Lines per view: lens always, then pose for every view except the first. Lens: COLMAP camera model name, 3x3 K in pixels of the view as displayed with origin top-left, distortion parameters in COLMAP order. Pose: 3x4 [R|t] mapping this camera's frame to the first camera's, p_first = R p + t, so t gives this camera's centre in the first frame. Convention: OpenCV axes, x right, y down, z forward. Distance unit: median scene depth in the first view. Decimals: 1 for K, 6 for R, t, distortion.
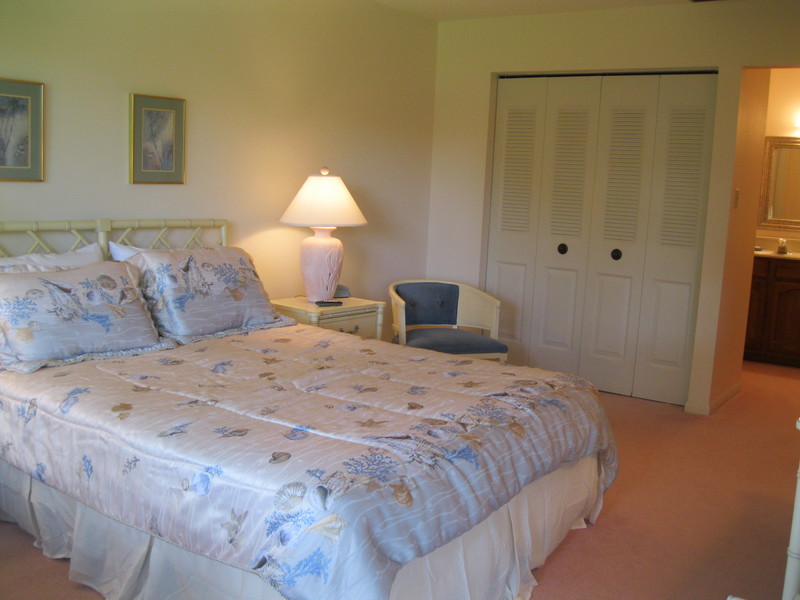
lens RADIAL K [[822.4, 0, 400.0], [0, 822.4, 300.0], [0, 0, 1]] dist [-0.108392, -0.008343]
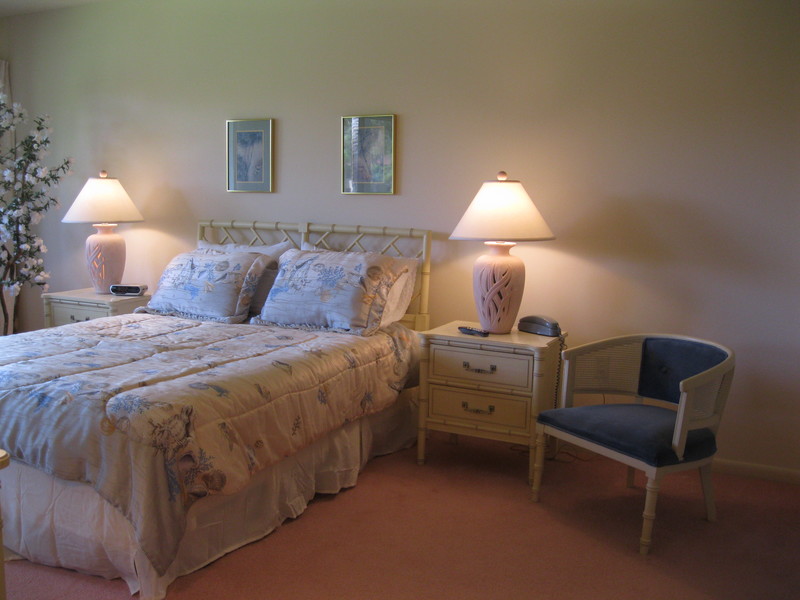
lens RADIAL K [[822.4, 0, 400.0], [0, 822.4, 300.0], [0, 0, 1]] dist [-0.108392, -0.008343]
pose [[0.156526, 0.093534, -0.983235, 0.875328], [-0.150058, 0.986201, 0.069928, -0.091359], [0.976208, 0.136597, 0.168402, 0.931355]]
